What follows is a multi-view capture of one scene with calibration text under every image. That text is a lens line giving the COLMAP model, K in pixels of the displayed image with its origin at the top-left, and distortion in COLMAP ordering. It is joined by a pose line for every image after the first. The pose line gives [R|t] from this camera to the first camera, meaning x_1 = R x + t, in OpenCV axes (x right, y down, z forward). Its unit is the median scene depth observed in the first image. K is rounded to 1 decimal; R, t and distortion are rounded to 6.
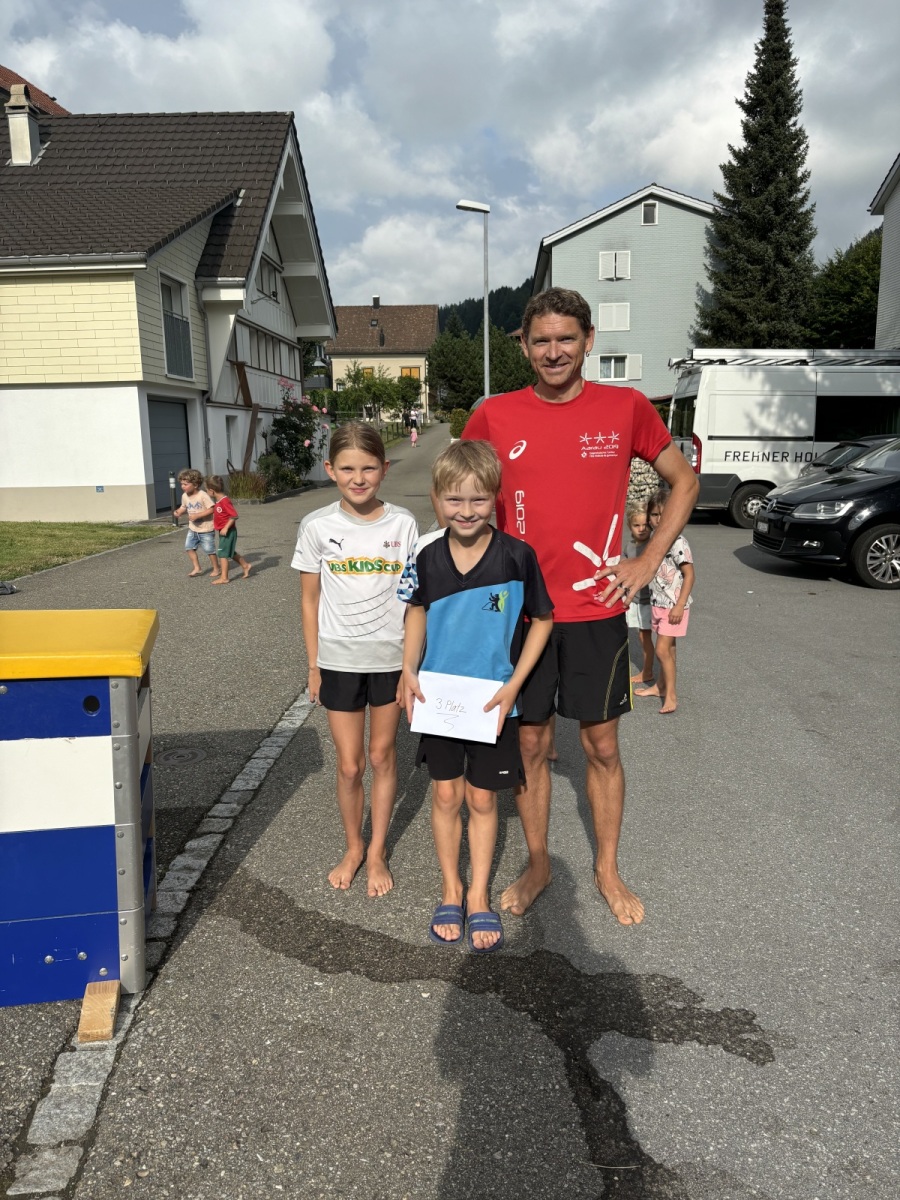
lens RADIAL K [[855.9, 0, 450.4], [0, 855.9, 622.7], [0, 0, 1]] dist [0.065279, -0.071988]
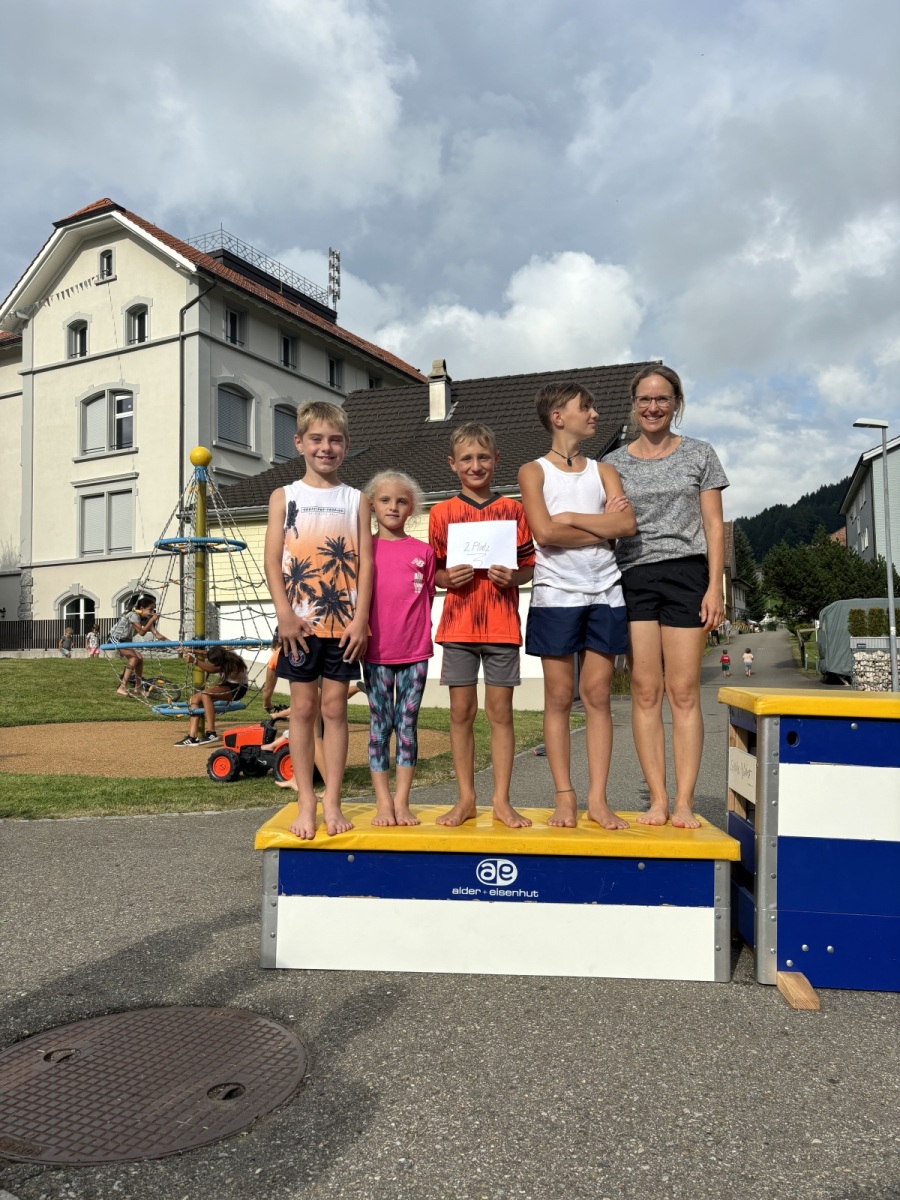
lens RADIAL K [[855.9, 0, 450.4], [0, 855.9, 622.7], [0, 0, 1]] dist [0.065279, -0.071988]
pose [[0.959341, -0.004021, -0.282220, -0.133425], [-0.064686, 0.970152, -0.233709, 0.020633], [0.274736, 0.242463, 0.930447, -0.033368]]
